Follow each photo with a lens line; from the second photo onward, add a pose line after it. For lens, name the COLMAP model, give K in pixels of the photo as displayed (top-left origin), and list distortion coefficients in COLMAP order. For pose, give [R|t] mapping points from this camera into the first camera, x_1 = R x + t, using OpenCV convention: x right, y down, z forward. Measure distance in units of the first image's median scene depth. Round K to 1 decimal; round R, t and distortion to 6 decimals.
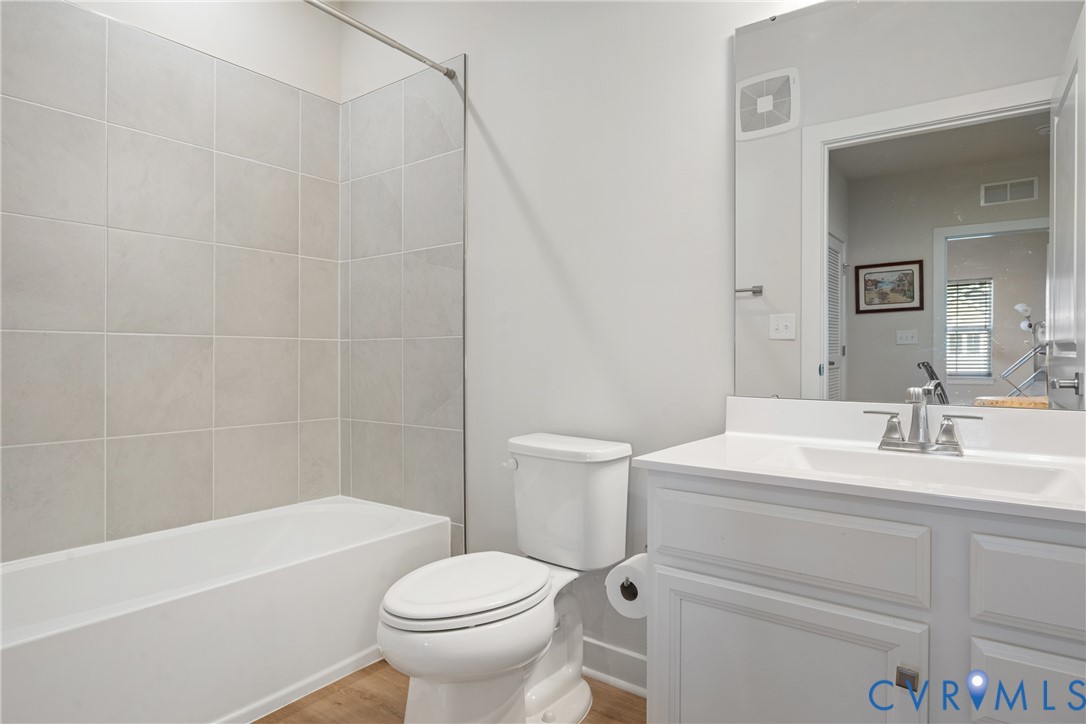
lens RADIAL K [[592.5, 0, 544.9], [0, 592.5, 360.2], [0, 0, 1]] dist [-0.002835, -0.000391]
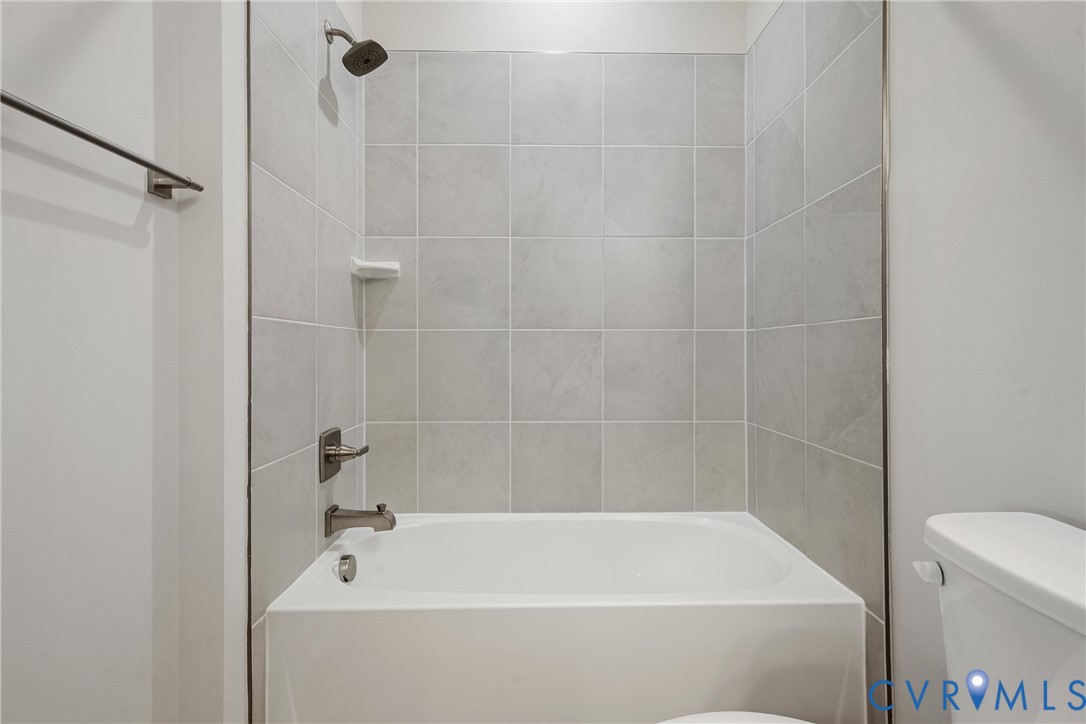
lens RADIAL K [[508.0, 0, 546.9], [0, 508.0, 348.1], [0, 0, 1]] dist [0.003478, 0.002468]
pose [[0.621122, -0.004840, -0.783699, 0.059676], [-0.001361, 0.999973, -0.007254, -0.002834], [0.783713, 0.005573, 0.621099, 0.387005]]
